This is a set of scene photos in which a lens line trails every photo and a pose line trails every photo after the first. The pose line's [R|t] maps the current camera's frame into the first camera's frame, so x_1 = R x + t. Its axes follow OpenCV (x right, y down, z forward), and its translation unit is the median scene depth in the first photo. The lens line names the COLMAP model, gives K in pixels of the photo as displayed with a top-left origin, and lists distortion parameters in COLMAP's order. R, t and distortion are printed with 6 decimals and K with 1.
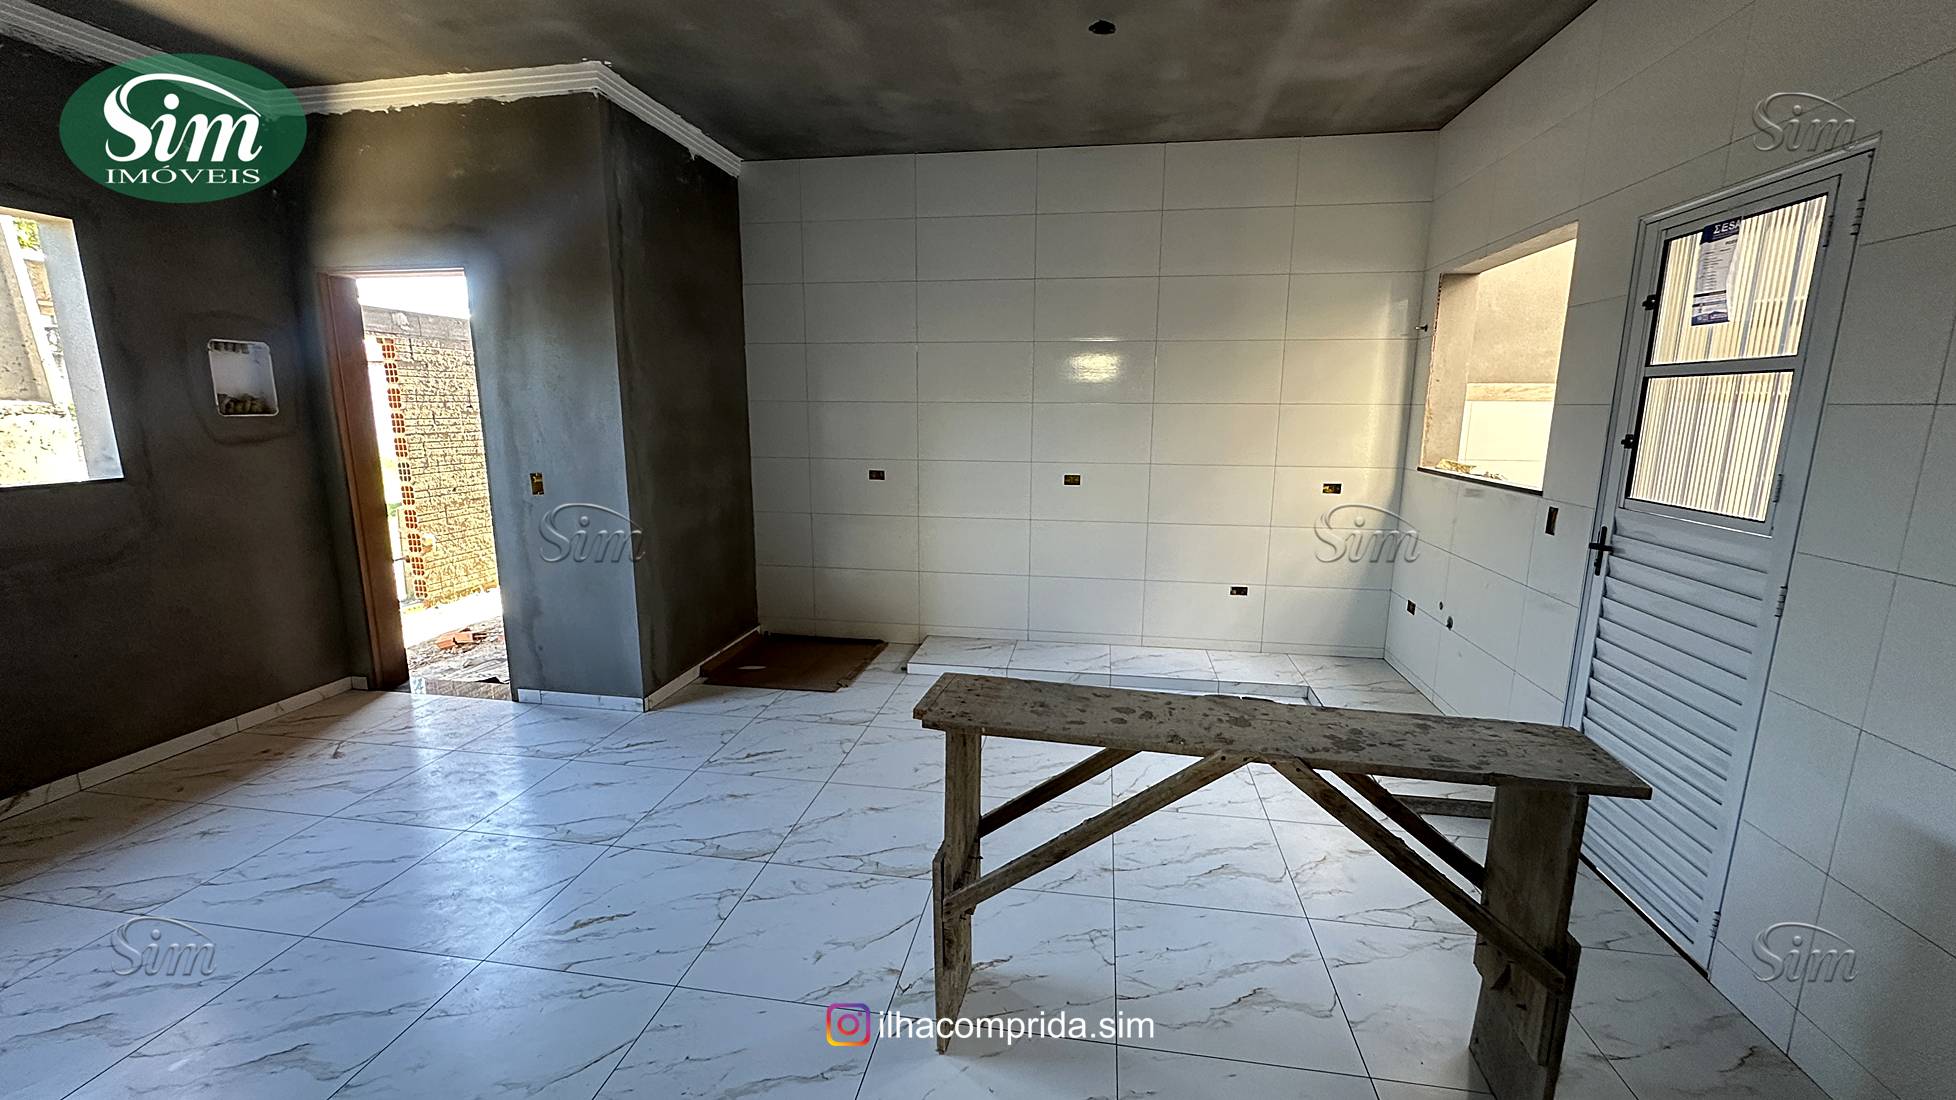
lens RADIAL K [[782.1, 0, 973.3], [0, 782.1, 550.5], [0, 0, 1]] dist [-0.002652, 0.000659]
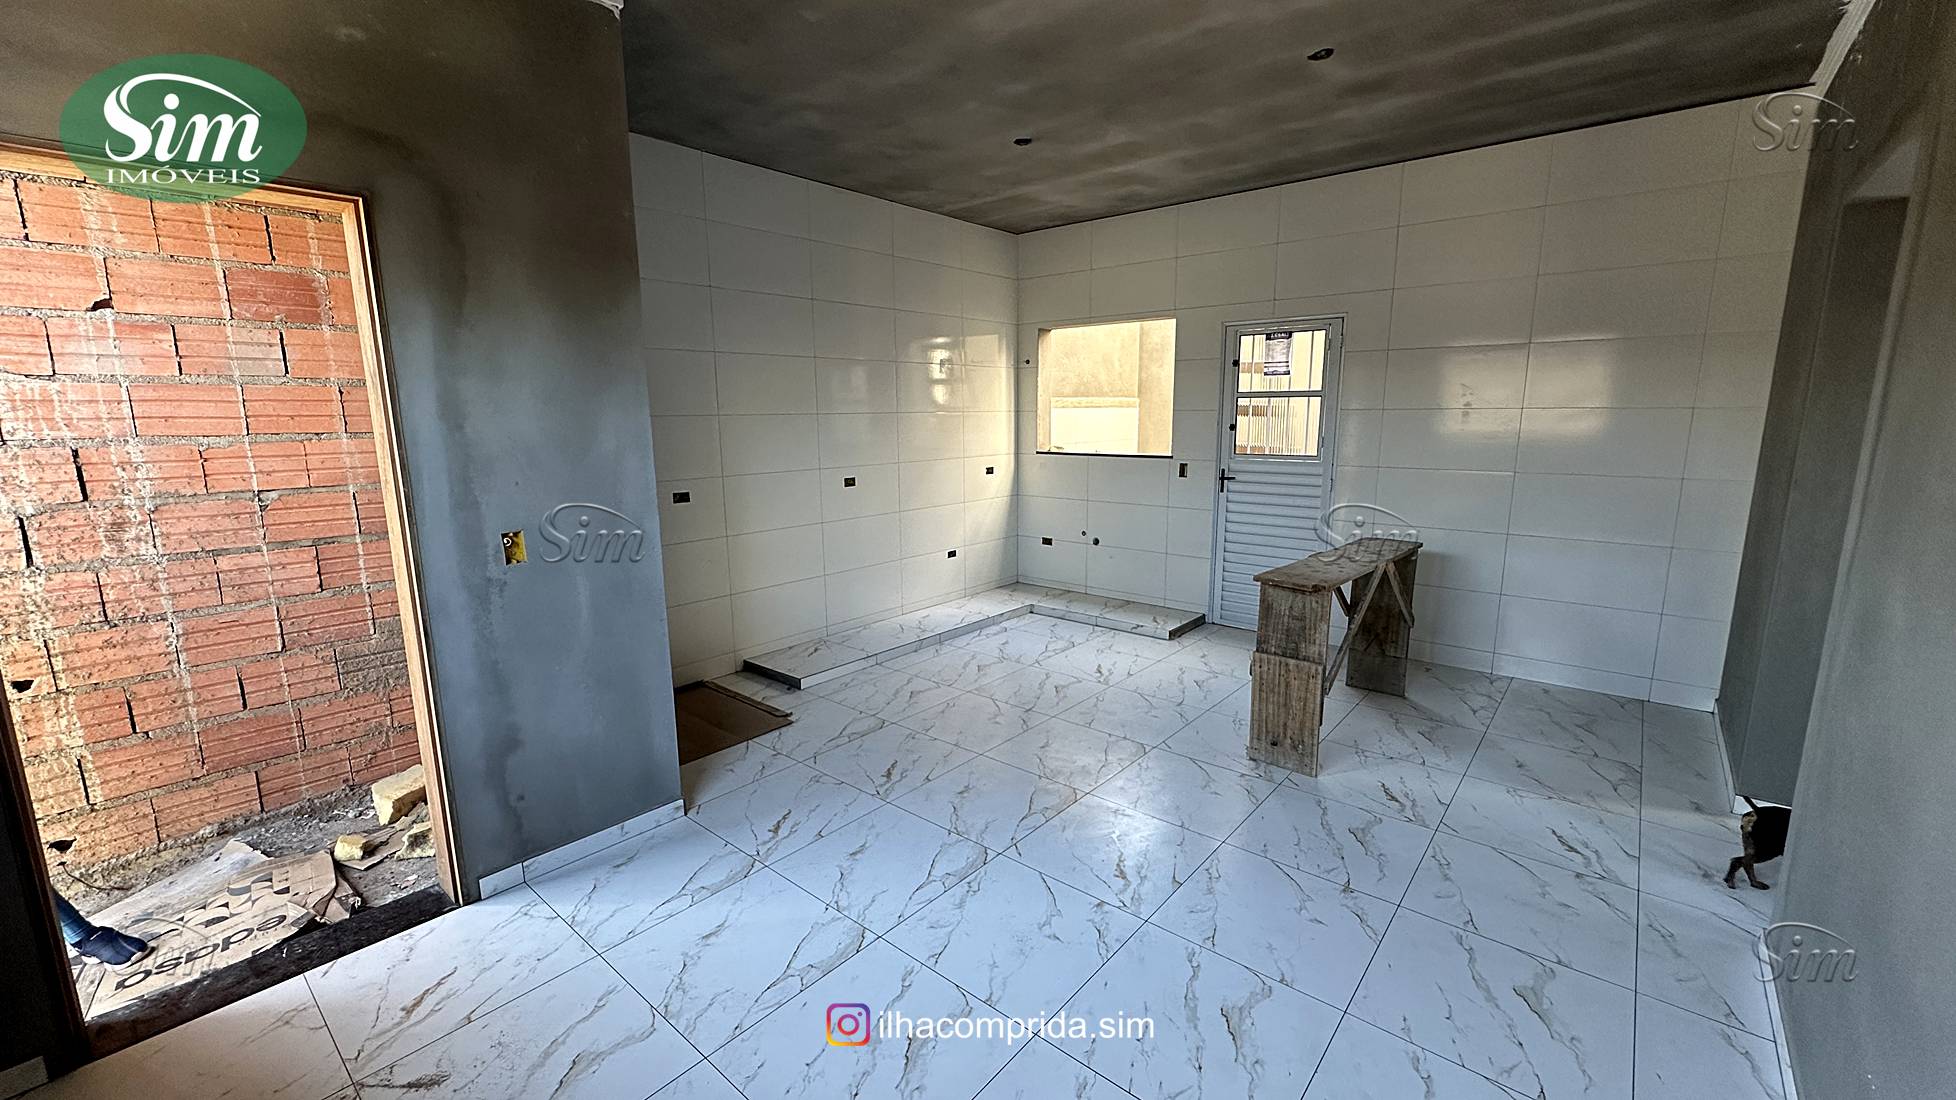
lens RADIAL K [[782.1, 0, 979.5], [0, 782.1, 551.6], [0, 0, 1]] dist [-0.002652, 0.000659]
pose [[0.515739, -0.164750, 0.840756, -1.001417], [0.169317, 0.981582, 0.088483, -0.082098], [-0.839848, 0.096721, 0.534135, 0.346432]]
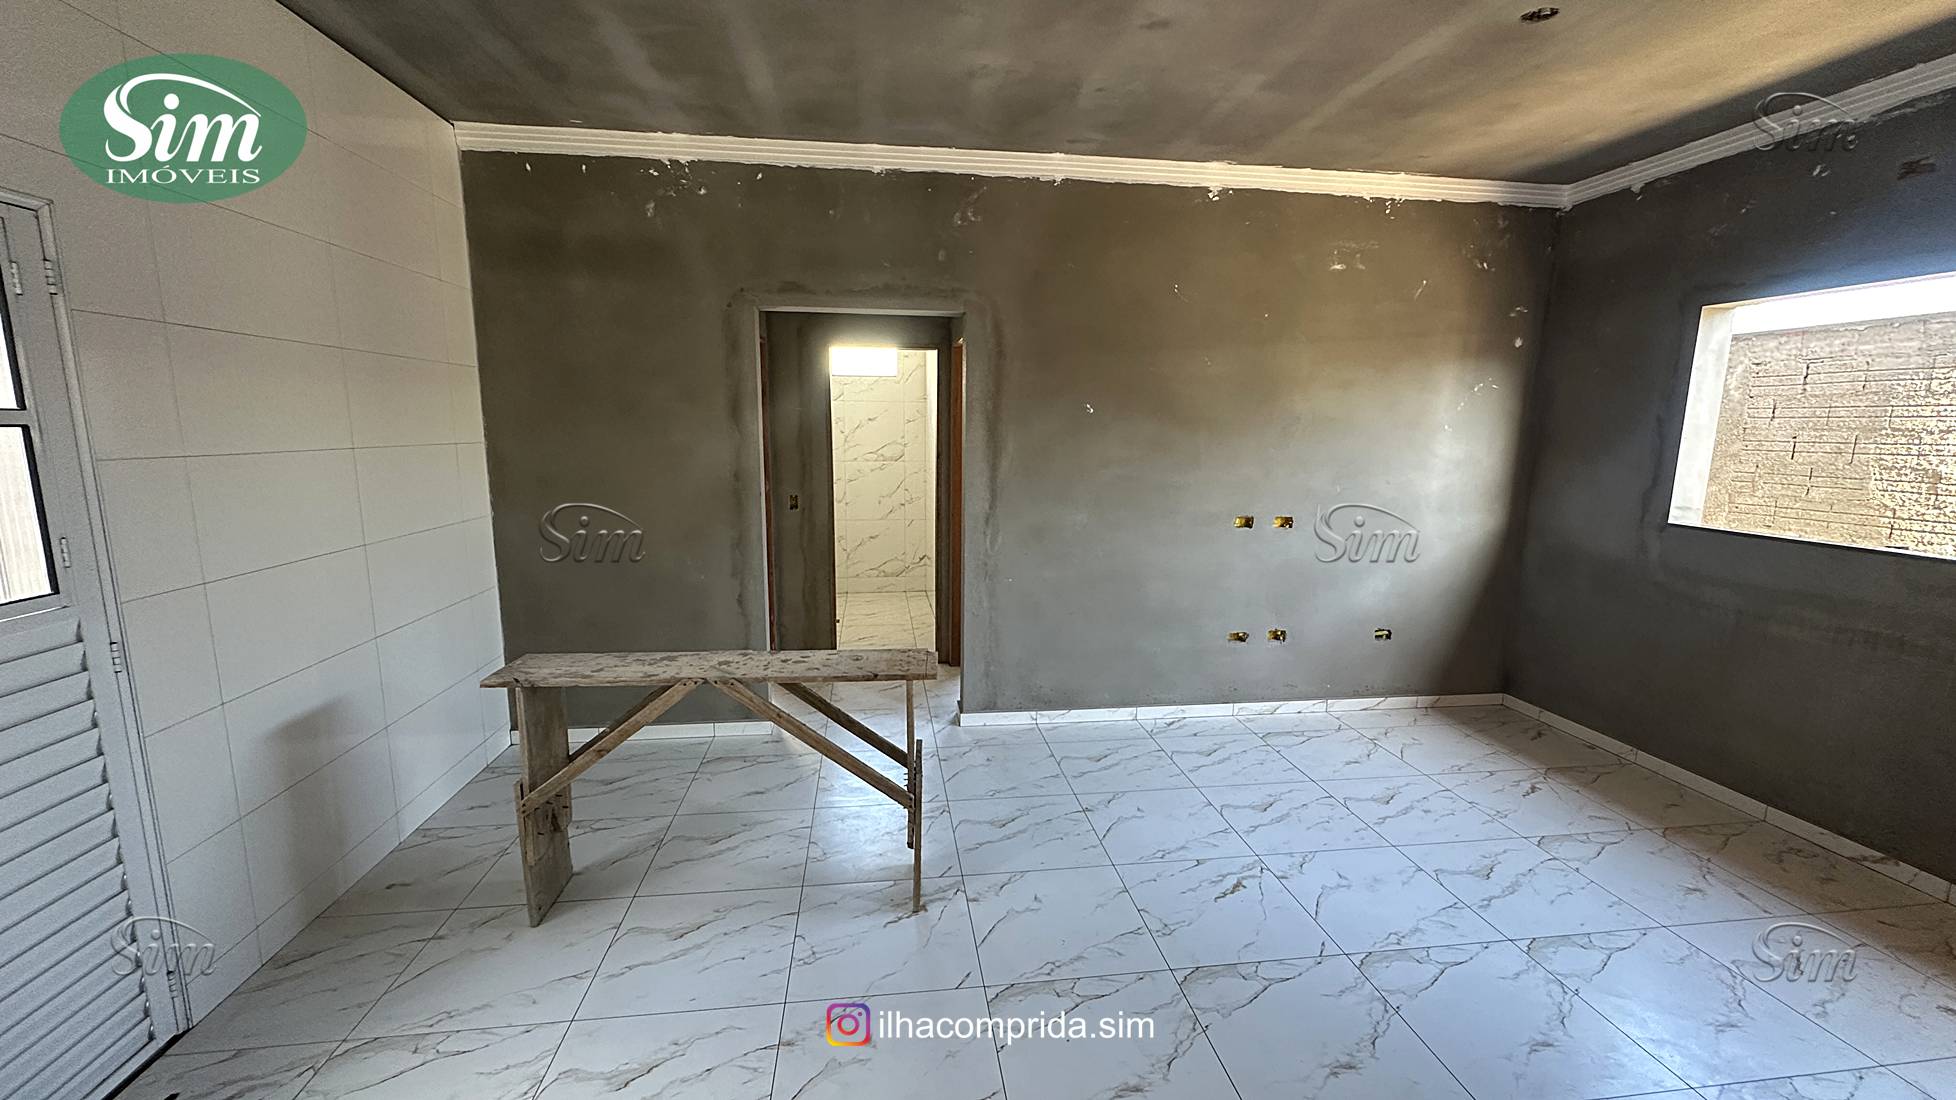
lens RADIAL K [[782.1, 0, 975.9], [0, 782.1, 552.2], [0, 0, 1]] dist [-0.002652, 0.000659]
pose [[-0.957120, 0.031836, -0.287939, 0.150946], [-0.067871, 0.941638, 0.329715, -0.259561], [0.281630, 0.335120, -0.899099, 1.211275]]
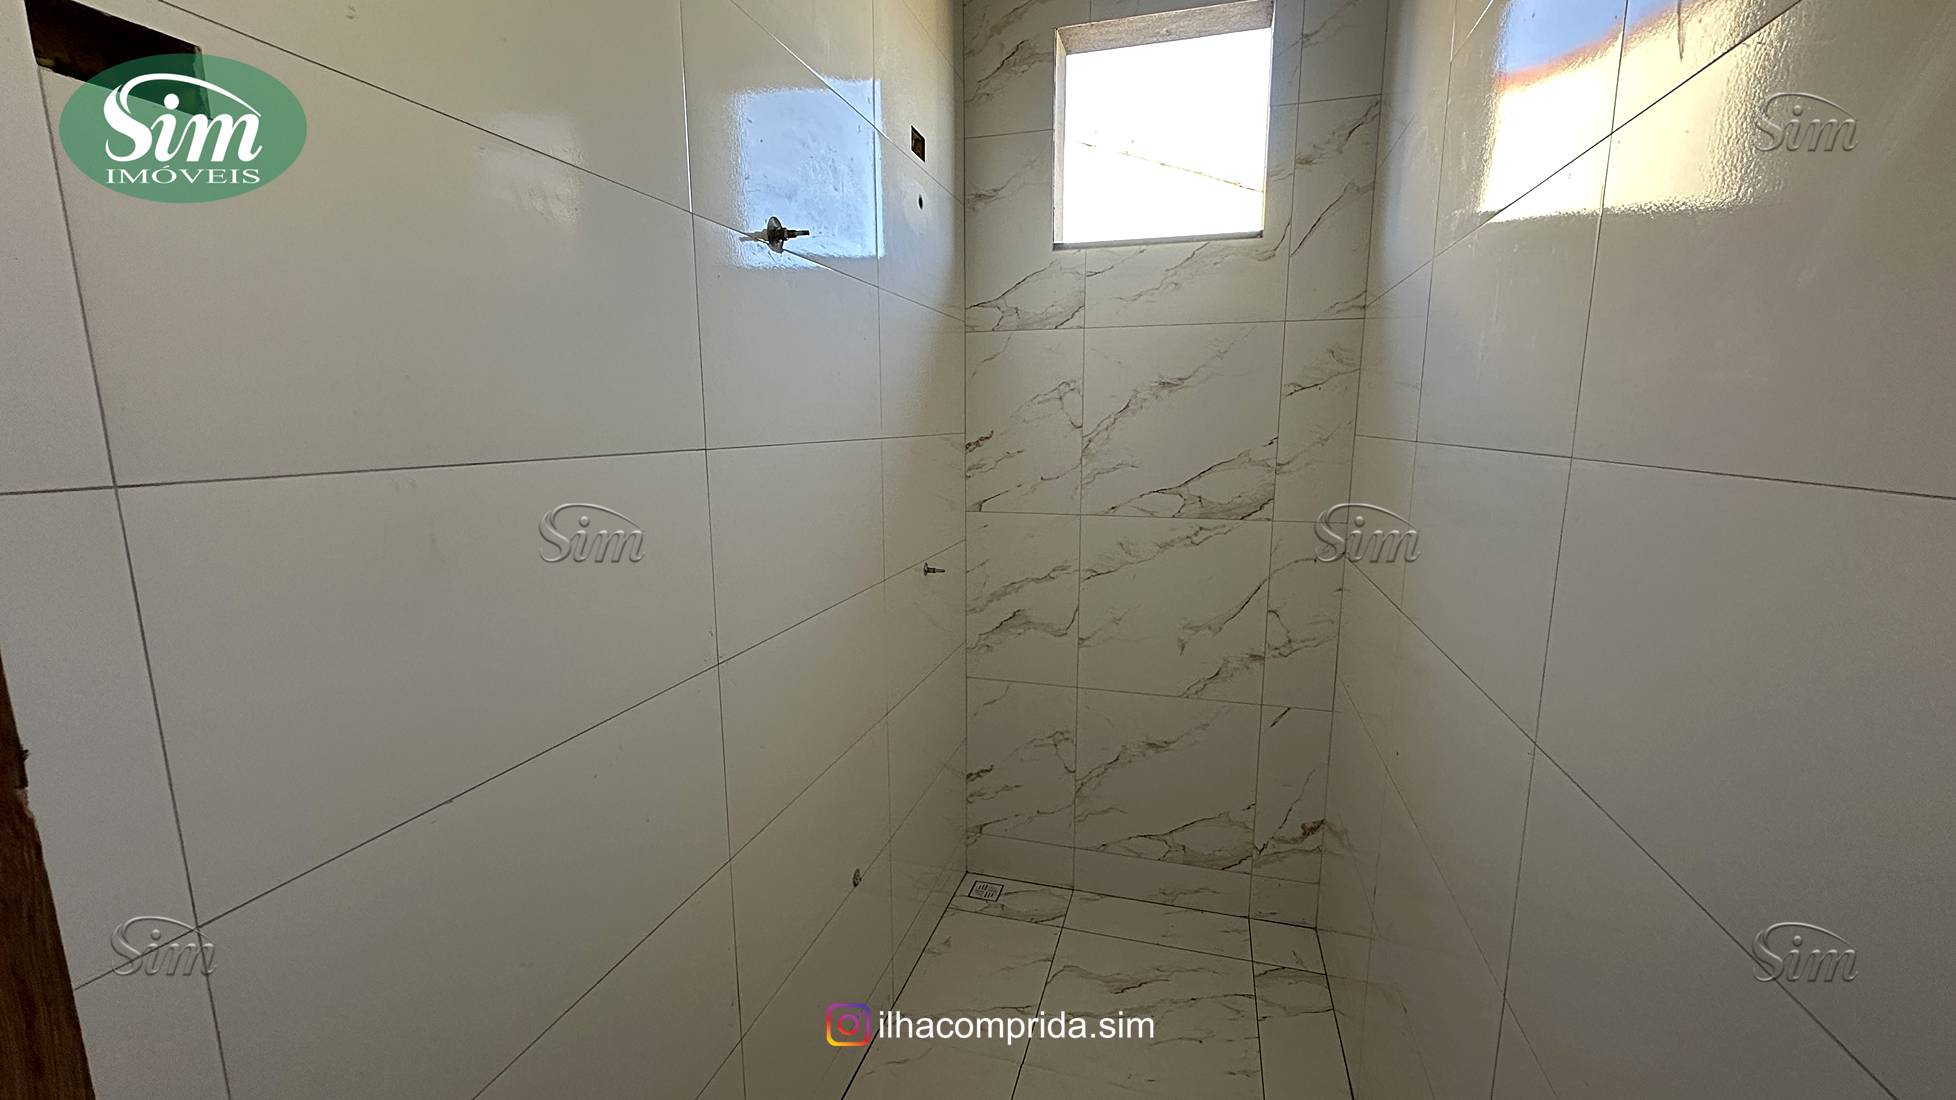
lens RADIAL K [[782.1, 0, 979.1], [0, 782.1, 552.0], [0, 0, 1]] dist [-0.002652, 0.000659]
pose [[-0.992797, -0.028494, 0.116370, 0.053766], [0.013803, 0.937637, 0.347342, -0.159480], [-0.119010, 0.346447, -0.930490, 0.701237]]
